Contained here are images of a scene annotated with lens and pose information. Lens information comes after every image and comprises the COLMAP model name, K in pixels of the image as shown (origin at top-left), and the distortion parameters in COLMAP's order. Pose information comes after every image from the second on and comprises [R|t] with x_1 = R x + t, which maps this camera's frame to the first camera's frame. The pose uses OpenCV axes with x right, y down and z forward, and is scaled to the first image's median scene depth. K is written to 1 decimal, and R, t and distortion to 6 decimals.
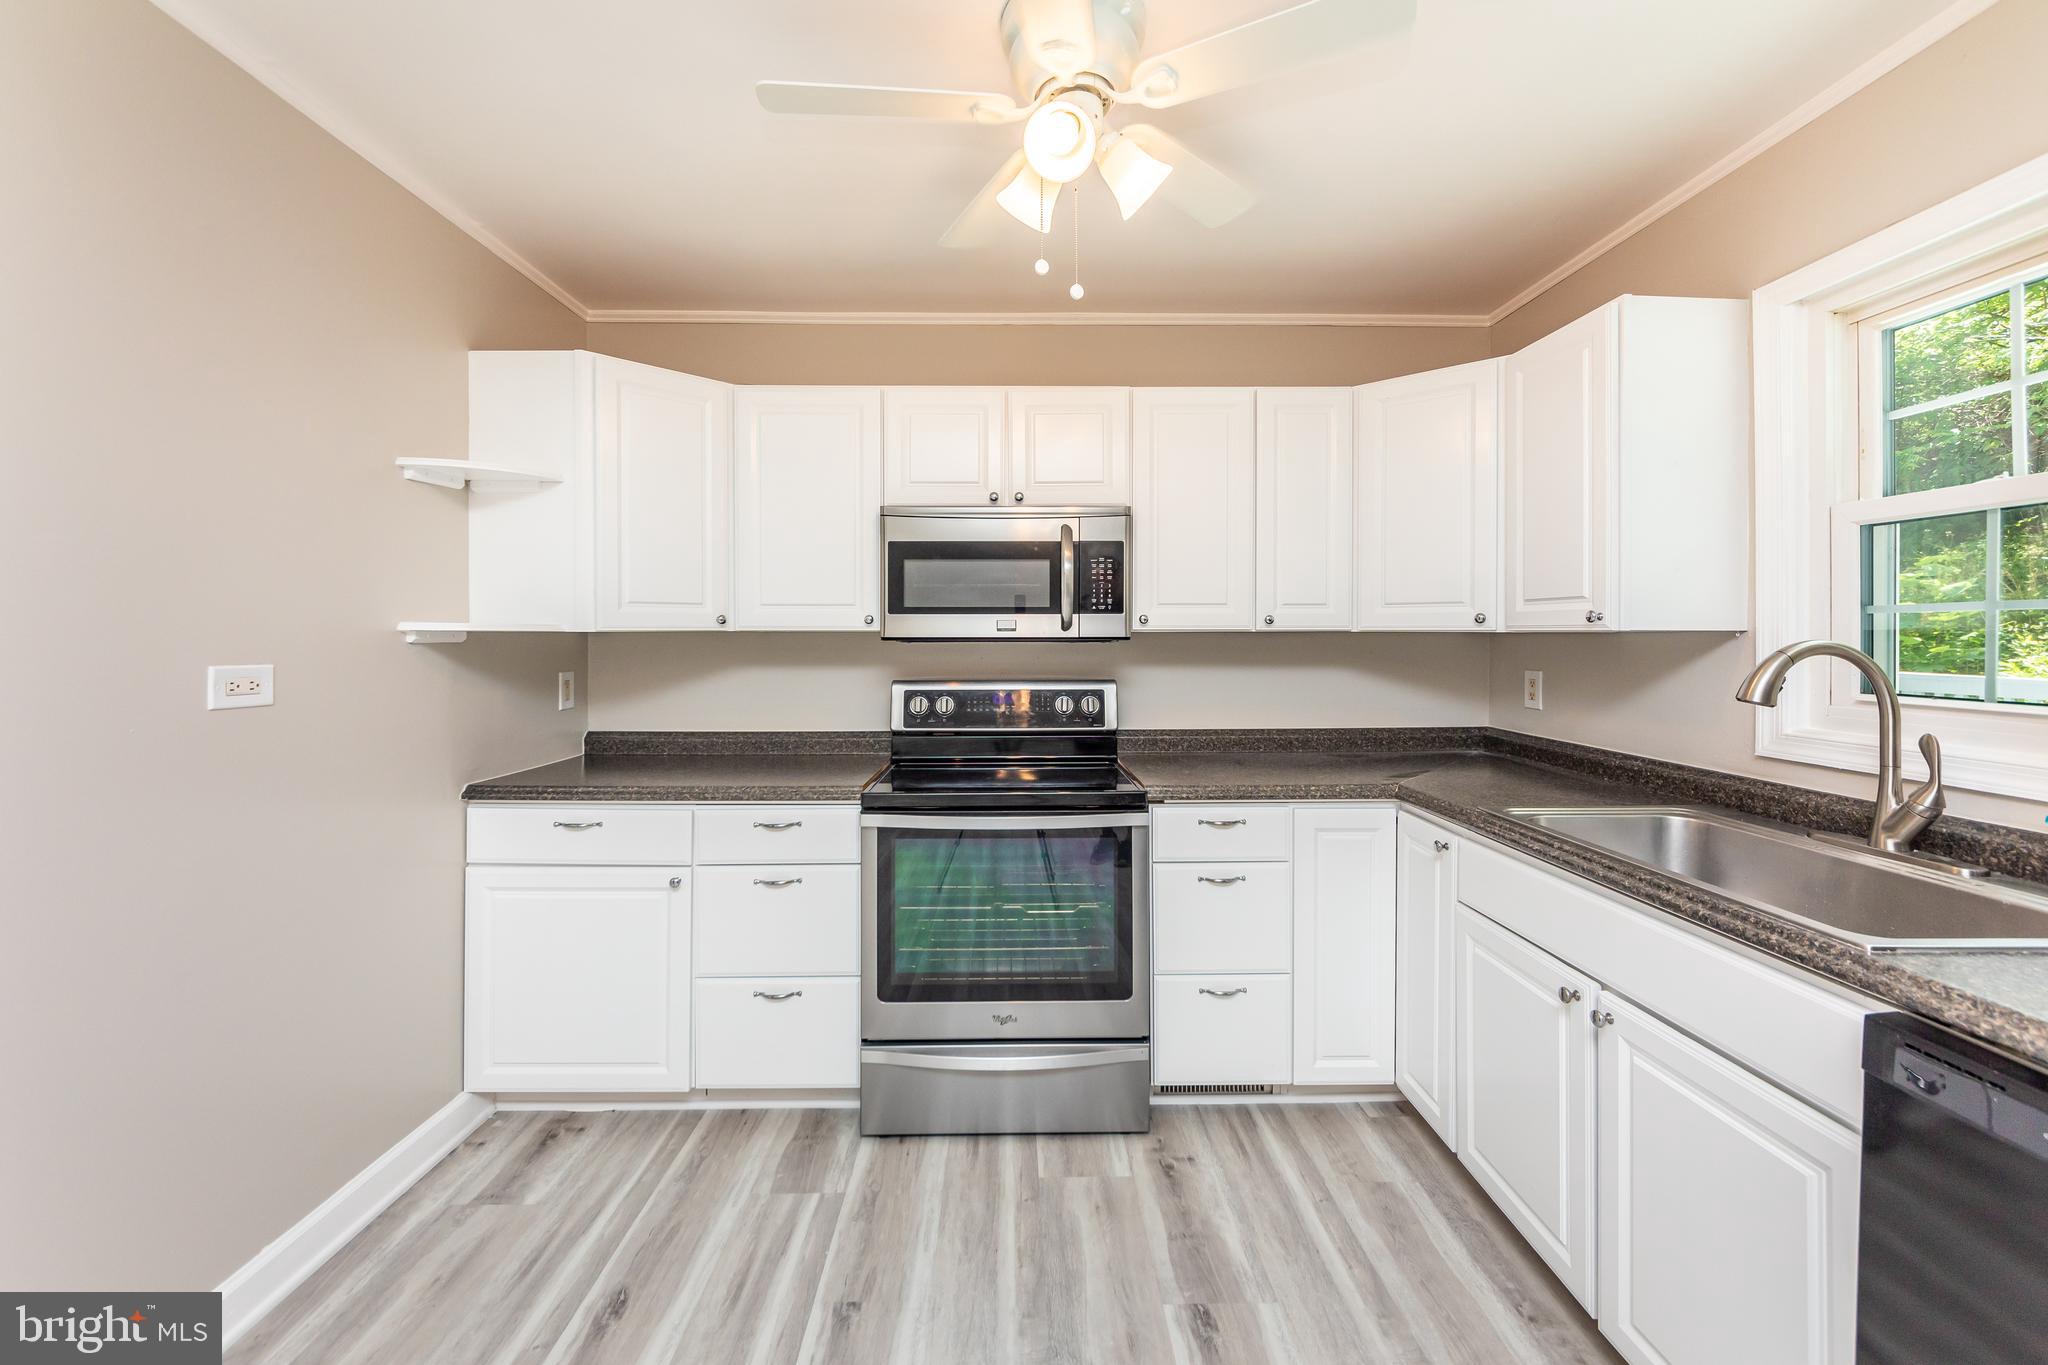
lens RADIAL K [[772.1, 0, 1011.1], [0, 772.1, 634.4], [0, 0, 1]] dist [-0.014933, -0.000259]
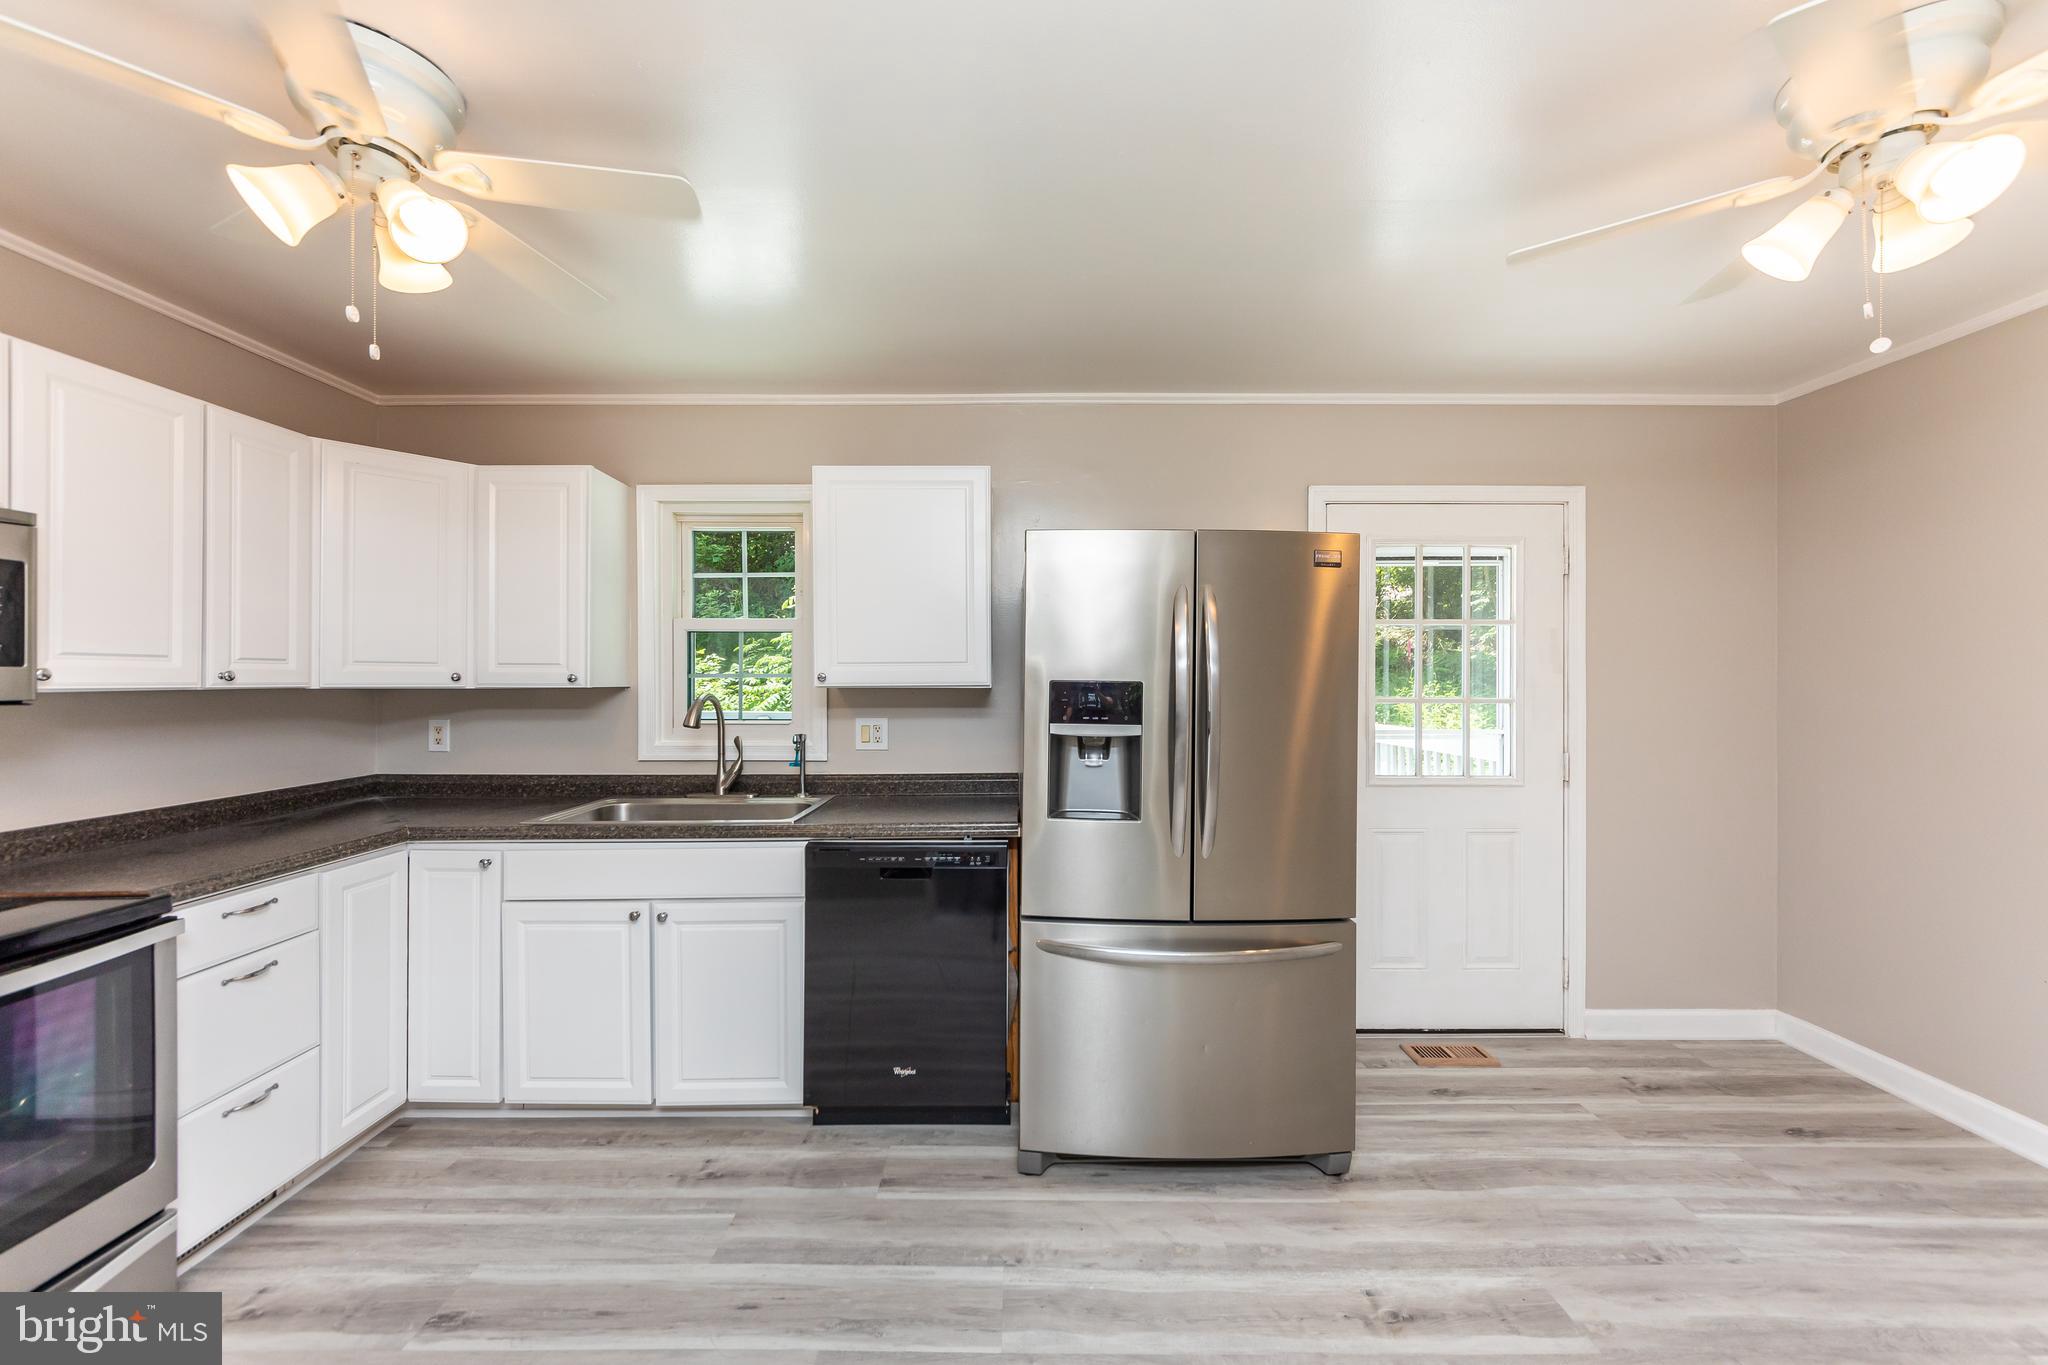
lens RADIAL K [[772.1, 0, 1016.2], [0, 772.1, 679.7], [0, 0, 1]] dist [-0.014933, -0.000259]
pose [[0.006530, -0.000765, 0.999978, -0.683290], [-0.003674, 0.999993, 0.000789, -0.025110], [-0.999972, -0.003680, 0.006527, 0.139928]]
